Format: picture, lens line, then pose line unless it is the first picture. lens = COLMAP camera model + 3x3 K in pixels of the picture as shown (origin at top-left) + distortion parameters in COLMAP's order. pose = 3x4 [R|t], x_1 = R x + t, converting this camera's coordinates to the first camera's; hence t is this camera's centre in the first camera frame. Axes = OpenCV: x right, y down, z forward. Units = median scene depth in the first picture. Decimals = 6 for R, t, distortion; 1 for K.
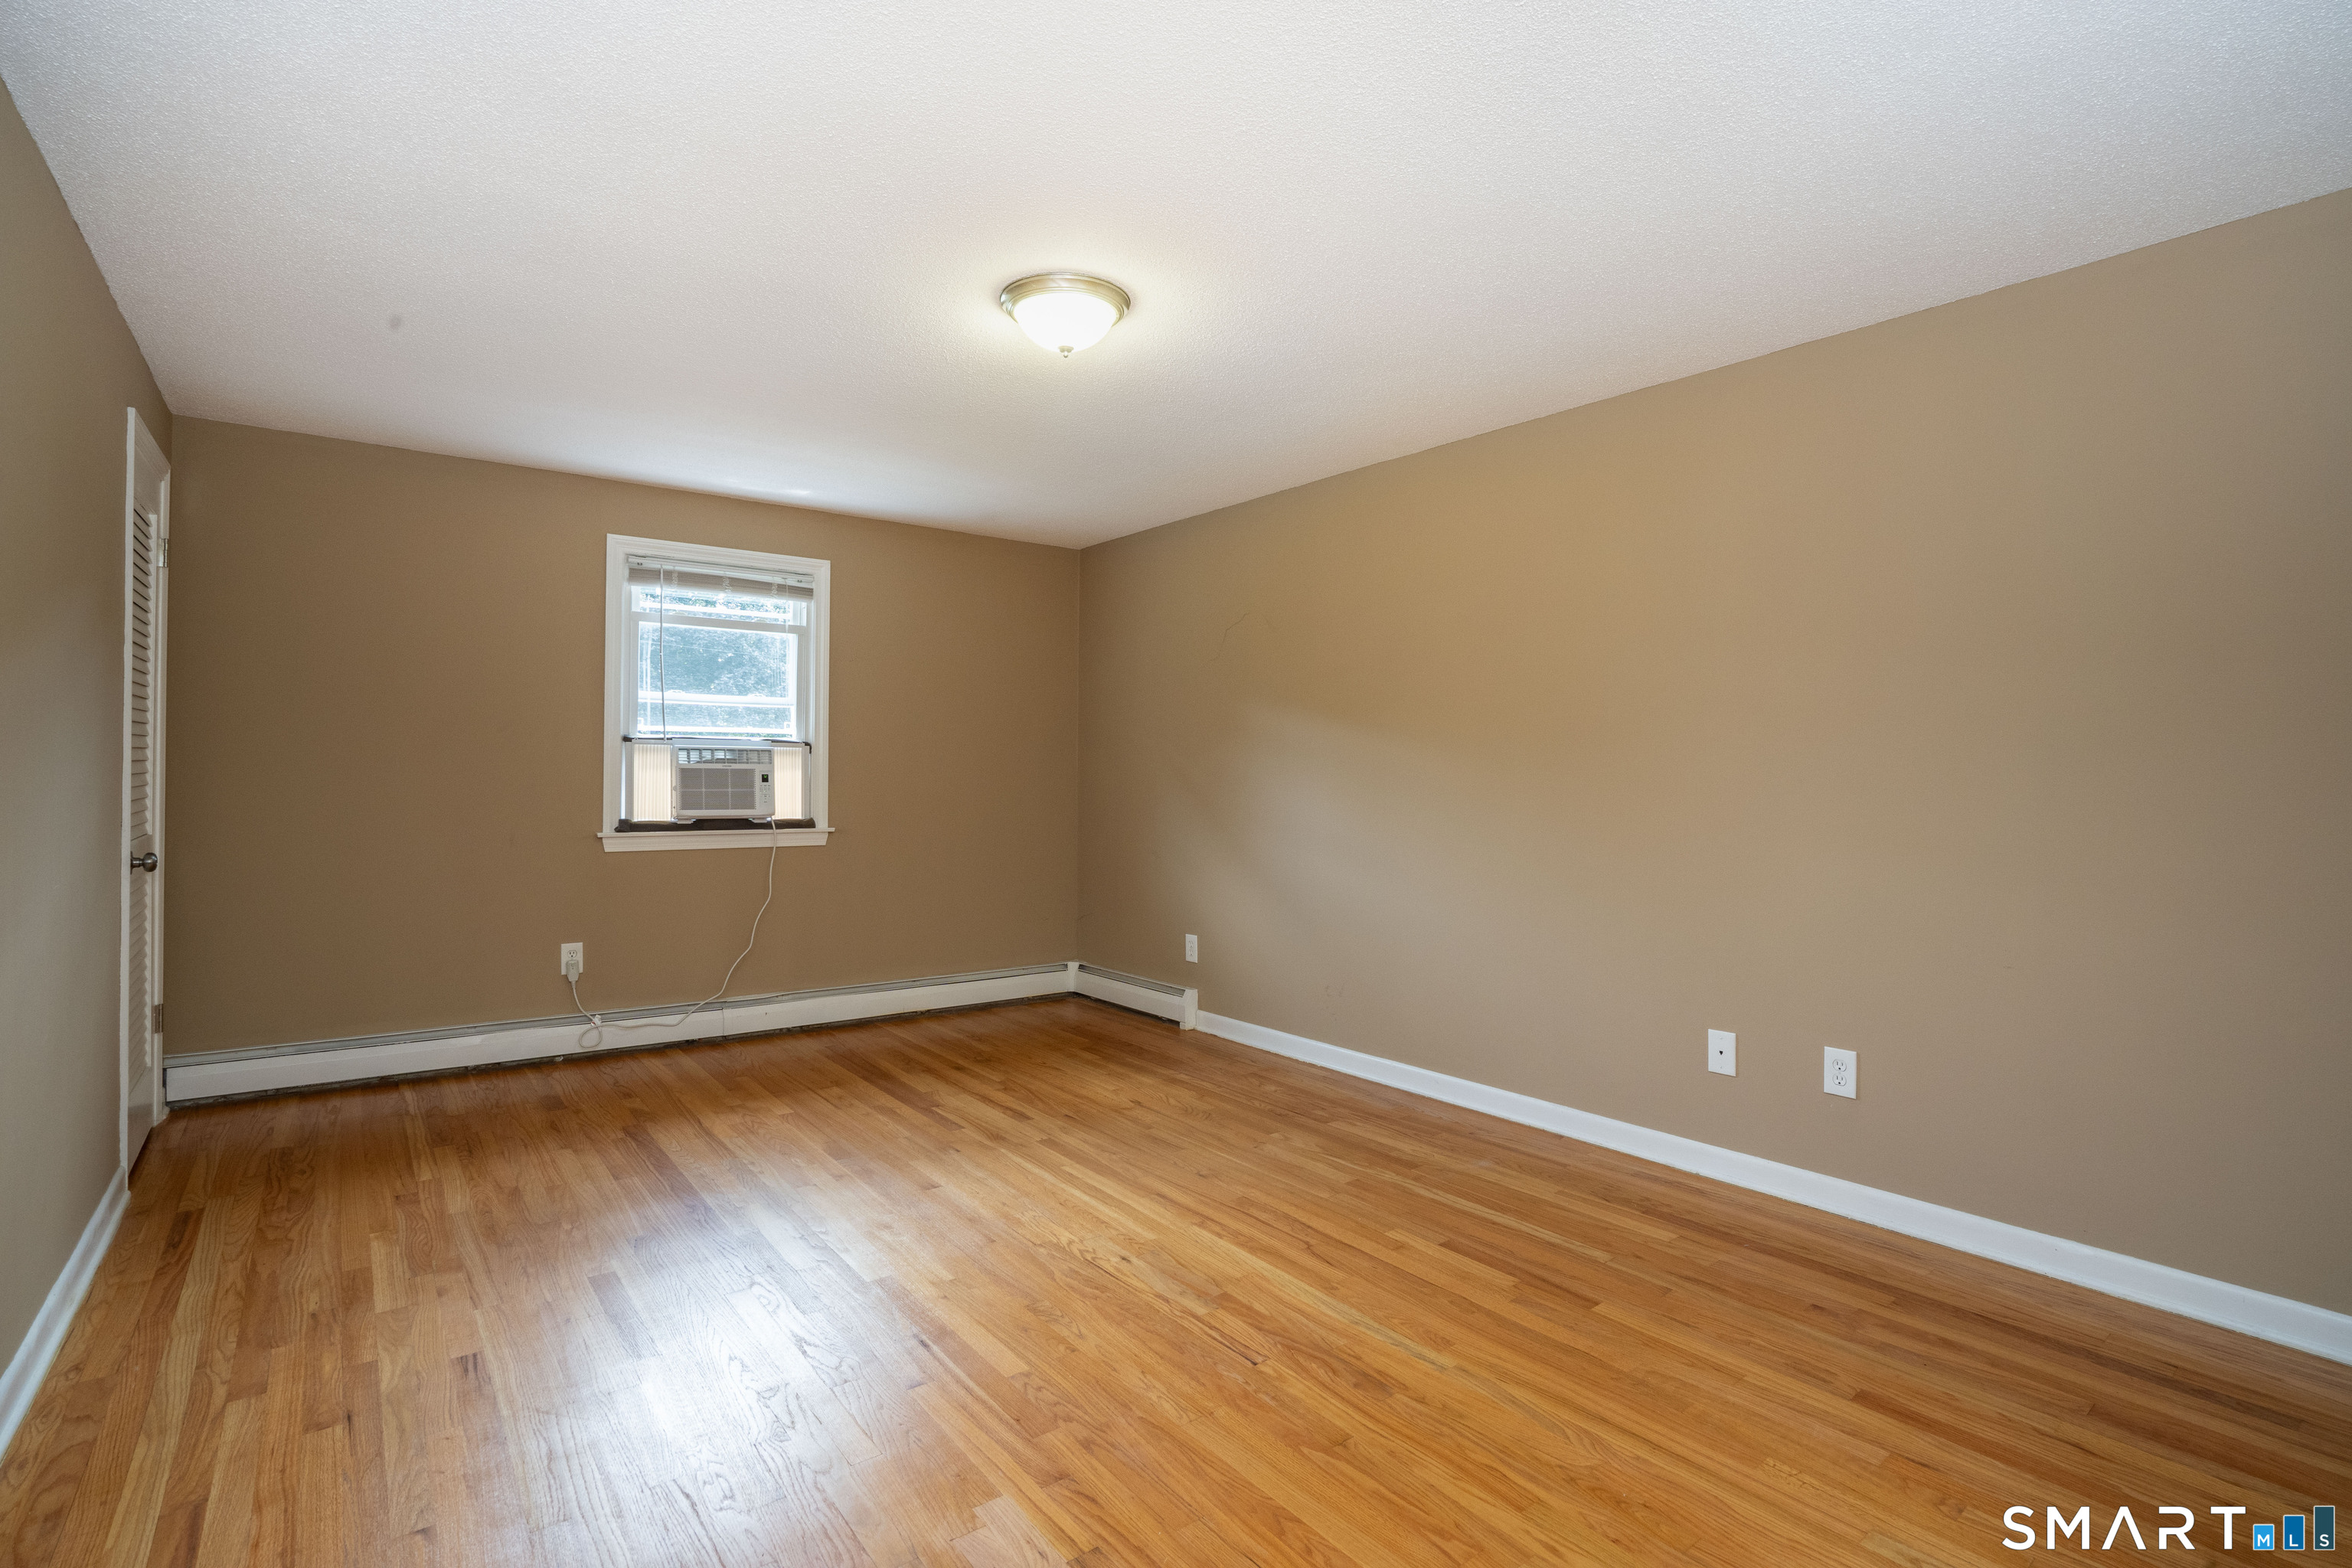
lens RADIAL K [[1067.3, 0, 1189.4], [0, 1067.3, 781.6], [0, 0, 1]] dist [-0.046916, 0.006149]
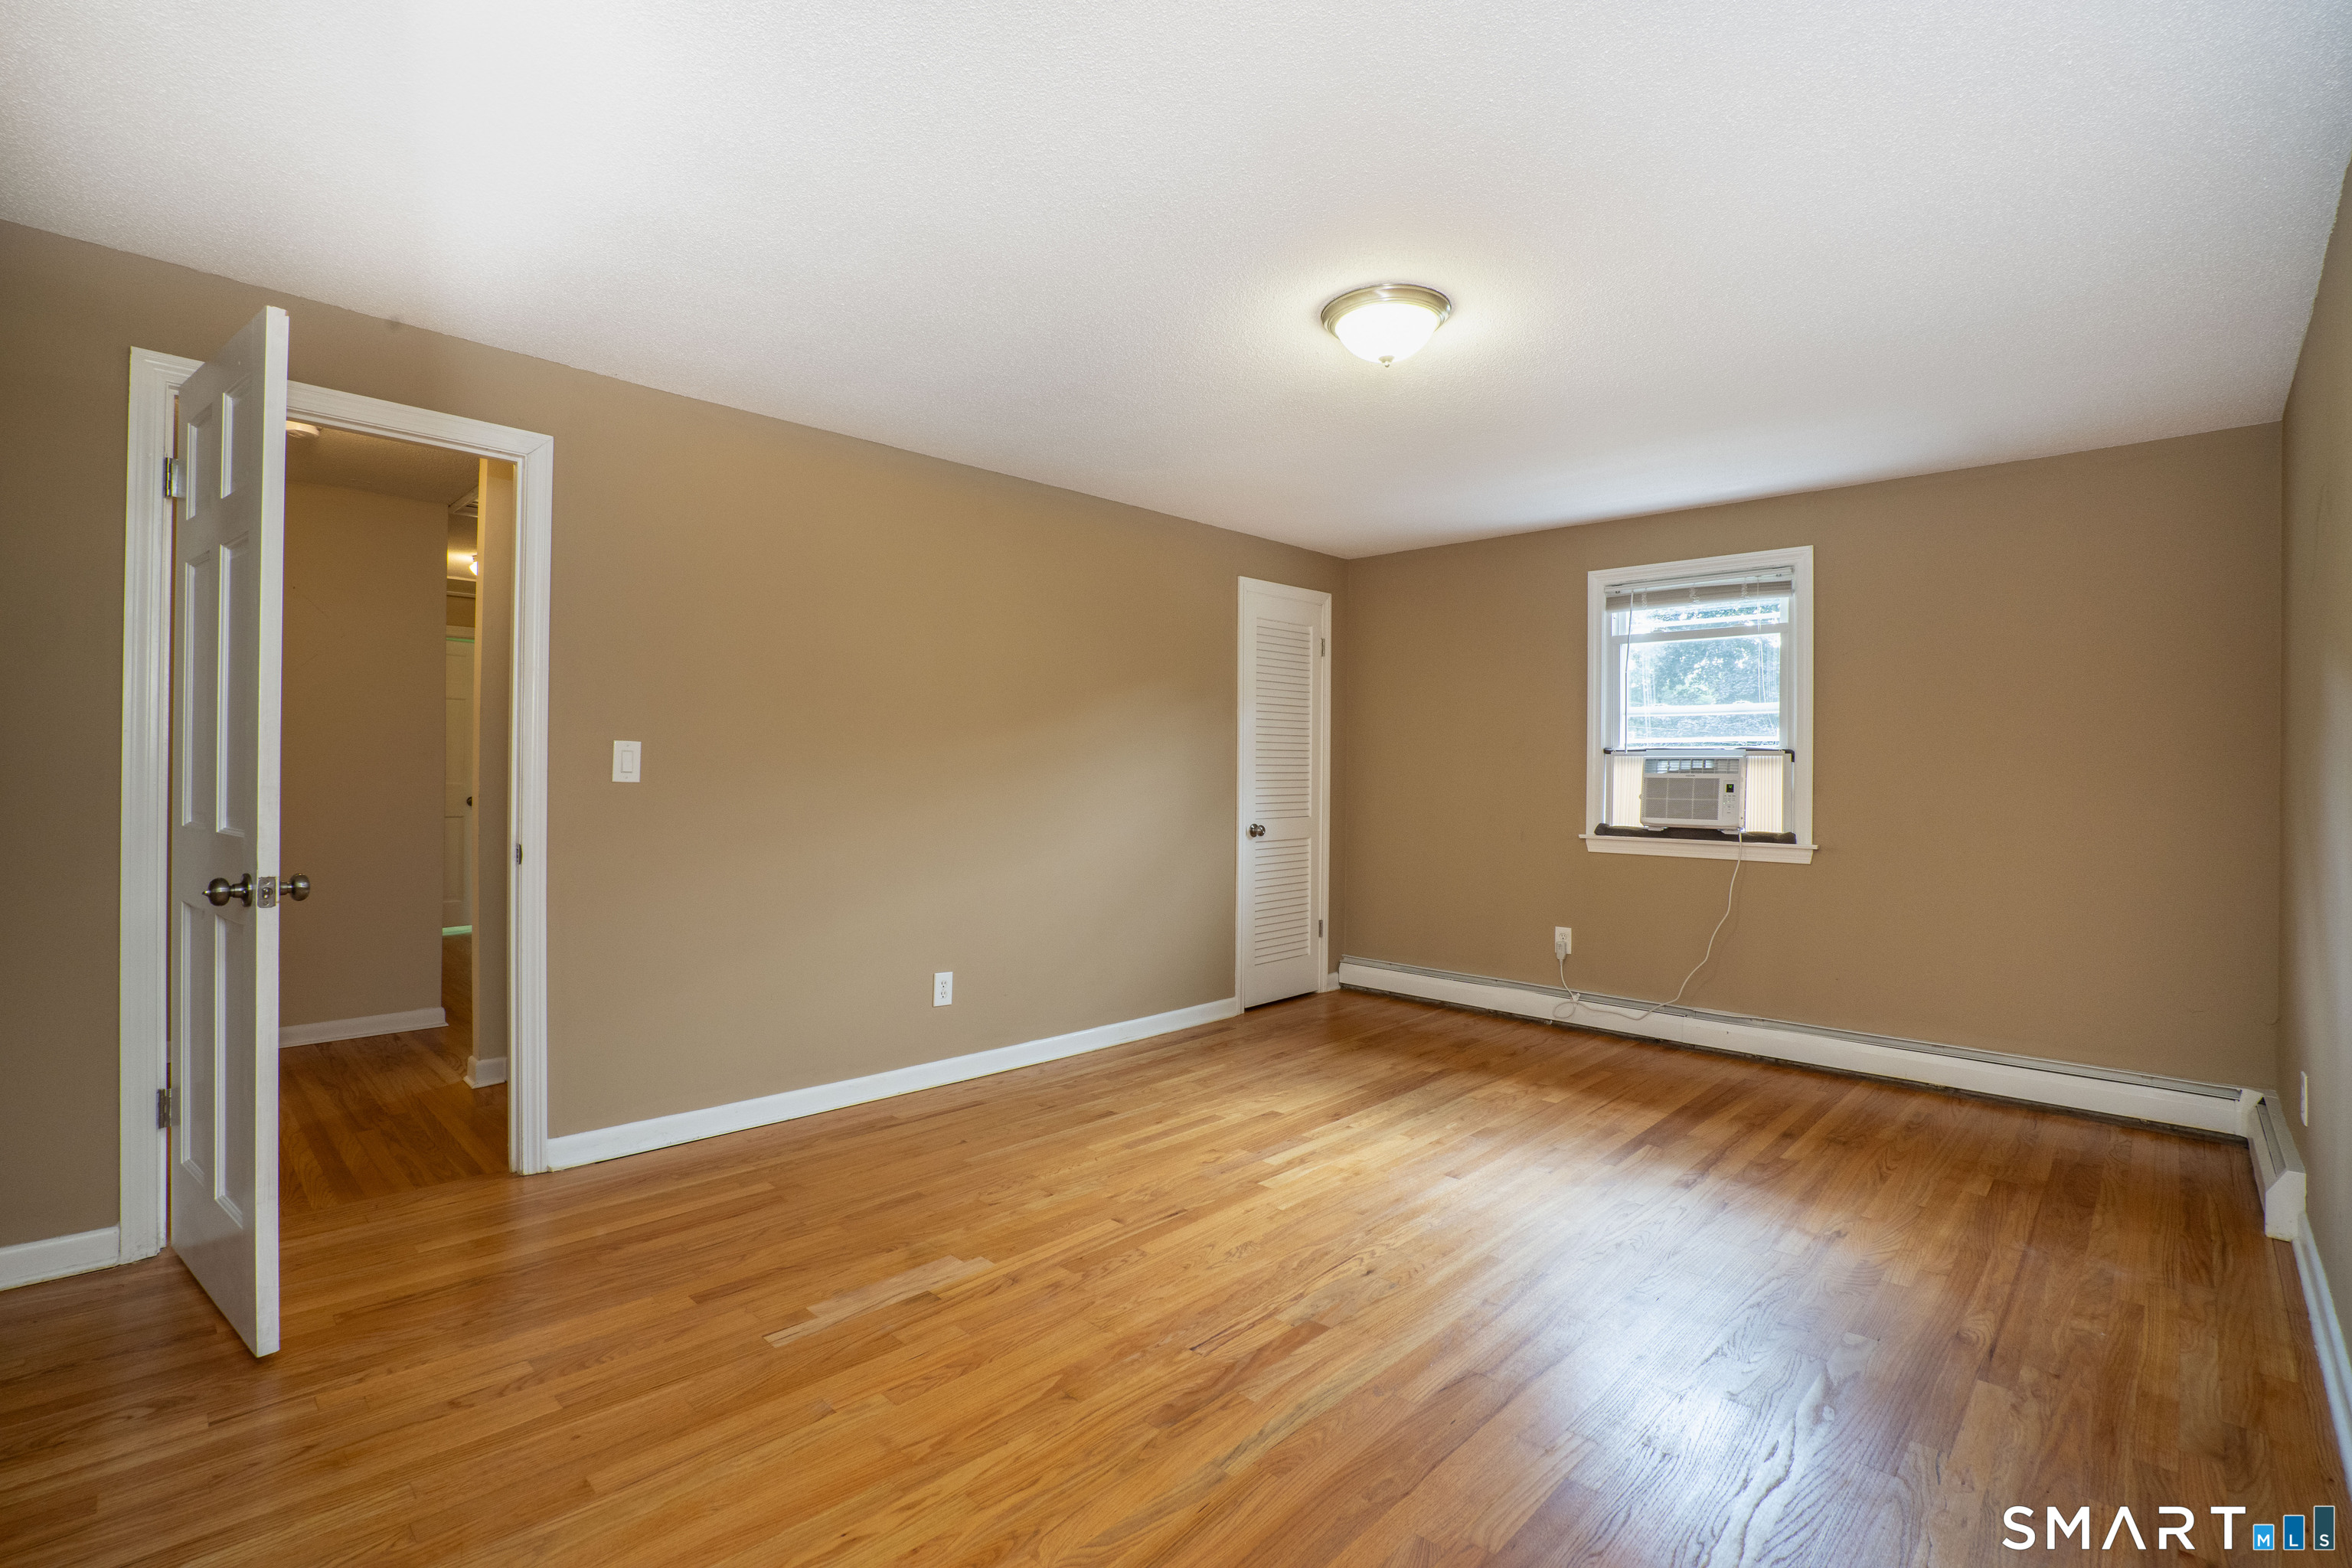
lens RADIAL K [[1067.3, 0, 1182.7], [0, 1067.3, 781.4], [0, 0, 1]] dist [-0.046916, 0.006149]
pose [[0.159919, 0.001200, -0.987129, 0.488252], [-0.015856, 0.999873, -0.001353, -0.000285], [0.987003, 0.015868, 0.159918, 0.370250]]
